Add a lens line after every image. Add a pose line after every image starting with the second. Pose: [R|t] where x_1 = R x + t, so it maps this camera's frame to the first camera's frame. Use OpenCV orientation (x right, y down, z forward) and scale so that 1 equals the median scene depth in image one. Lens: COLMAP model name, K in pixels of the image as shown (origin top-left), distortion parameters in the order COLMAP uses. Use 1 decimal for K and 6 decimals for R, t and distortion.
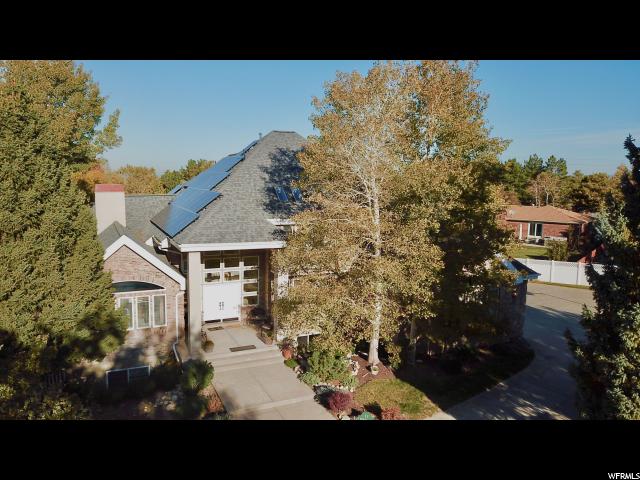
lens RADIAL K [[486.3, 0, 320.0], [0, 486.3, 240.0], [0, 0, 1]] dist [0.011748, -0.005987]
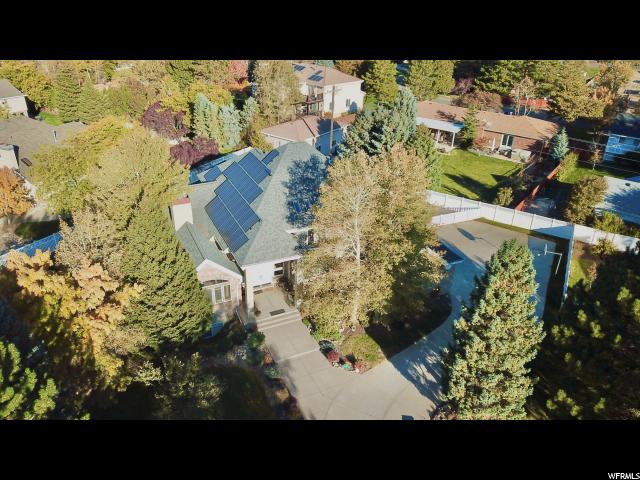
lens RADIAL K [[486.3, 0, 320.0], [0, 486.3, 240.0], [0, 0, 1]] dist [0.011748, -0.005987]
pose [[0.999968, 0.007084, 0.003616, -0.017695], [-0.007906, 0.935362, 0.353602, -0.616793], [-0.000877, -0.353620, 0.935389, -0.498755]]
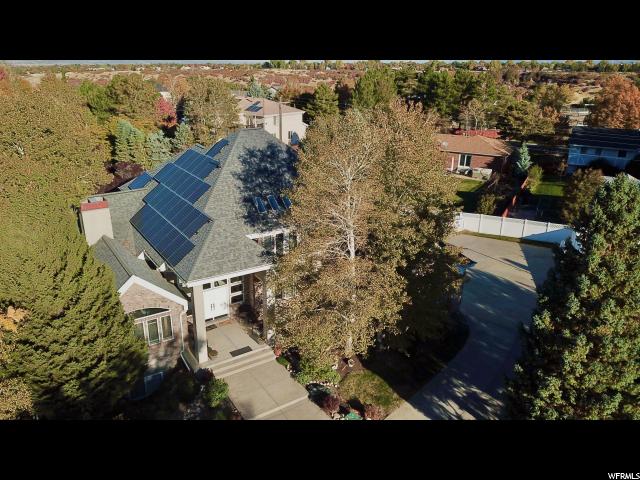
lens RADIAL K [[486.3, 0, 320.0], [0, 486.3, 240.0], [0, 0, 1]] dist [0.011748, -0.005987]
pose [[0.988852, -0.051918, 0.139559, -0.119039], [0.018311, 0.972531, 0.232051, -0.318613], [-0.147774, -0.226909, 0.962640, -0.120397]]
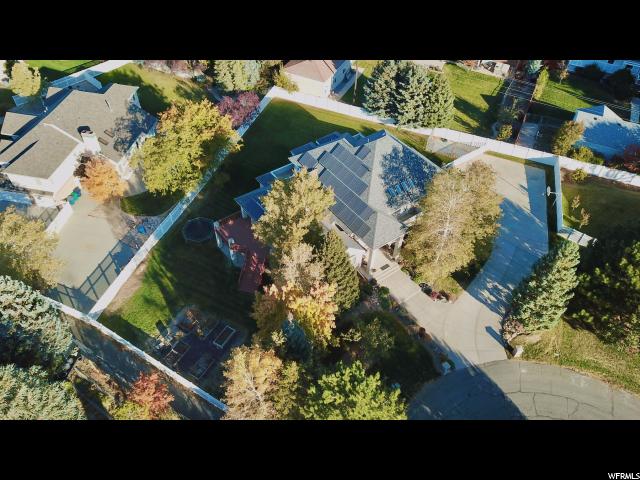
lens RADIAL K [[489.3, 0, 320.0], [0, 489.3, 240.0], [0, 0, 1]] dist [-0.003851, -0.005129]
pose [[0.980815, -0.137078, 0.138608, -0.810920], [0.016621, 0.767235, 0.641150, -1.489040], [-0.194233, -0.626546, 0.754794, -0.729076]]
